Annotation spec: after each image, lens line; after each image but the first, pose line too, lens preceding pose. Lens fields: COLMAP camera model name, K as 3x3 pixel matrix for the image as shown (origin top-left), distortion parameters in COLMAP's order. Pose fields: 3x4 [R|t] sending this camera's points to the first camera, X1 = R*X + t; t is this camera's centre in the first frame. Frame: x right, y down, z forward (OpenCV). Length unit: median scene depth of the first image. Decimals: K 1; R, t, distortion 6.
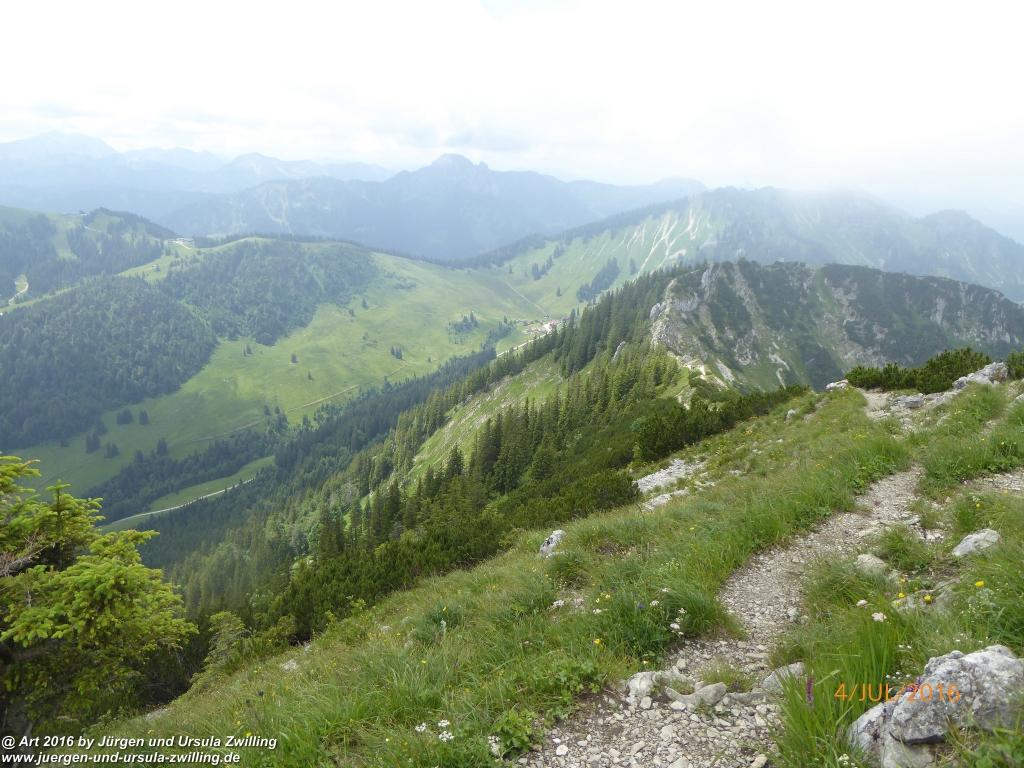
lens RADIAL K [[732.7, 0, 516.3], [0, 732.7, 387.1], [0, 0, 1]] dist [-0.019121, 0.002458]
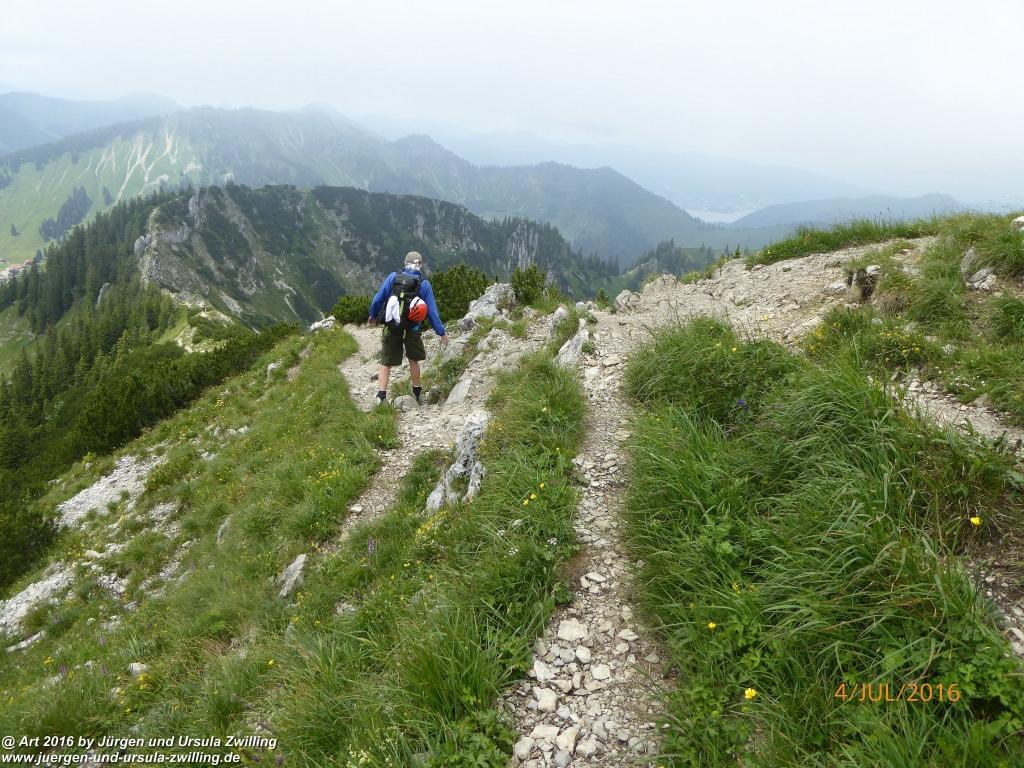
lens RADIAL K [[673.2, 0, 509.1], [0, 673.2, 366.2], [0, 0, 1]] dist [-0.031794, 0.002545]
pose [[0.791770, -0.172189, 0.586048, 0.049041], [0.120794, 0.984635, 0.126103, -0.007528], [-0.598757, -0.029054, 0.800404, 0.087552]]
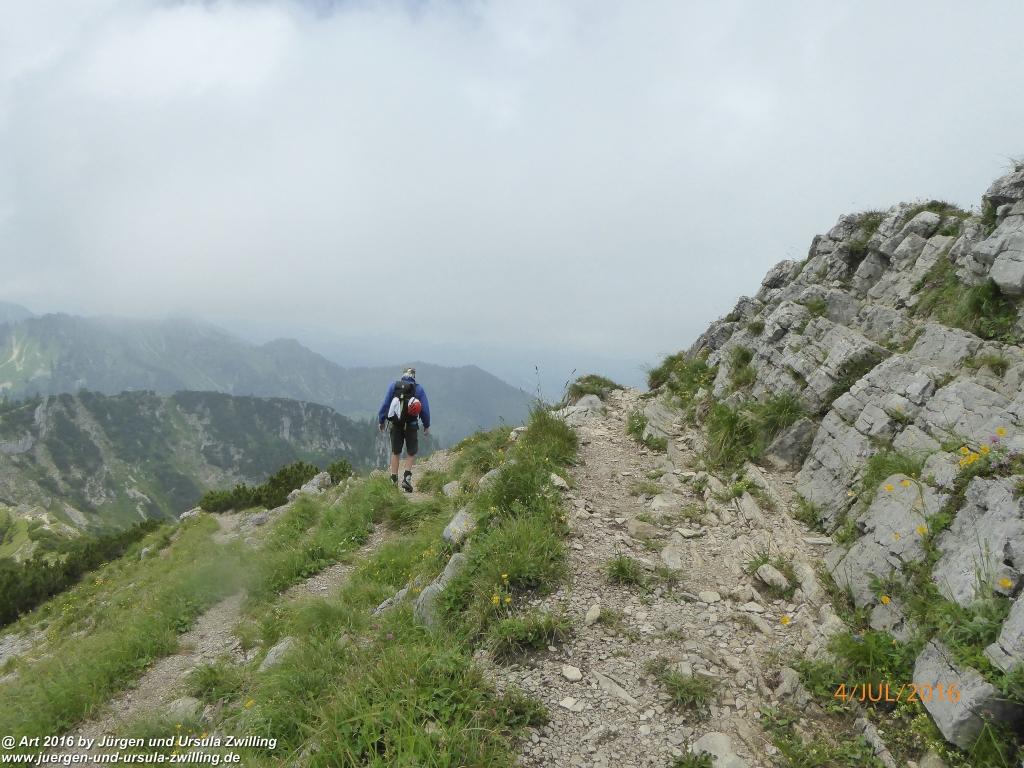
lens RADIAL K [[732.7, 0, 516.3], [0, 732.7, 387.1], [0, 0, 1]] dist [-0.019121, 0.002458]
pose [[0.676686, -0.041199, 0.735118, 0.005633], [0.165137, 0.981489, -0.097005, -0.000665], [-0.717514, 0.187037, 0.670963, -0.003354]]
